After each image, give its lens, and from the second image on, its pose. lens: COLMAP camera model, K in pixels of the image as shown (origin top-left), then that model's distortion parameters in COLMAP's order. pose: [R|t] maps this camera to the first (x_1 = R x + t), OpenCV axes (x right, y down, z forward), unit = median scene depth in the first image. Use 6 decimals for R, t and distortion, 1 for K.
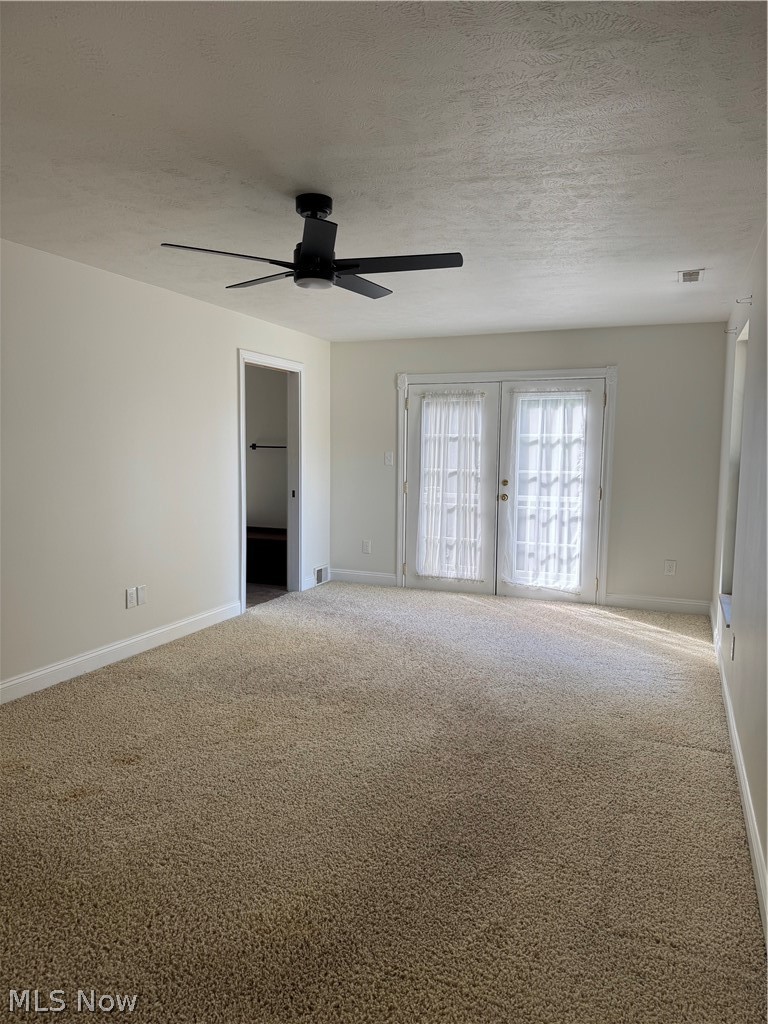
lens RADIAL K [[692.3, 0, 384.0], [0, 692.3, 512.0], [0, 0, 1]] dist [0.037990, -0.000980]
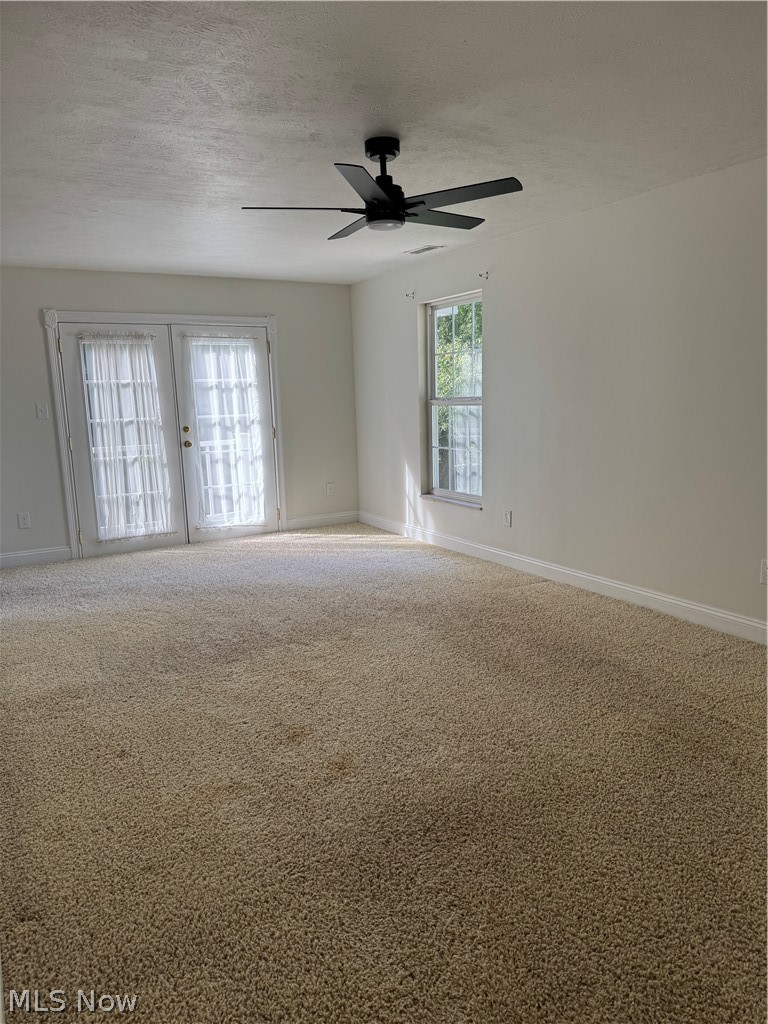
lens RADIAL K [[714.9, 0, 384.0], [0, 714.9, 512.0], [0, 0, 1]] dist [0.039557, -0.001786]
pose [[0.607006, -0.159735, 0.778479, -0.481774], [0.107671, 0.987089, 0.118584, -0.017215], [-0.787370, 0.011838, 0.616367, 0.151991]]
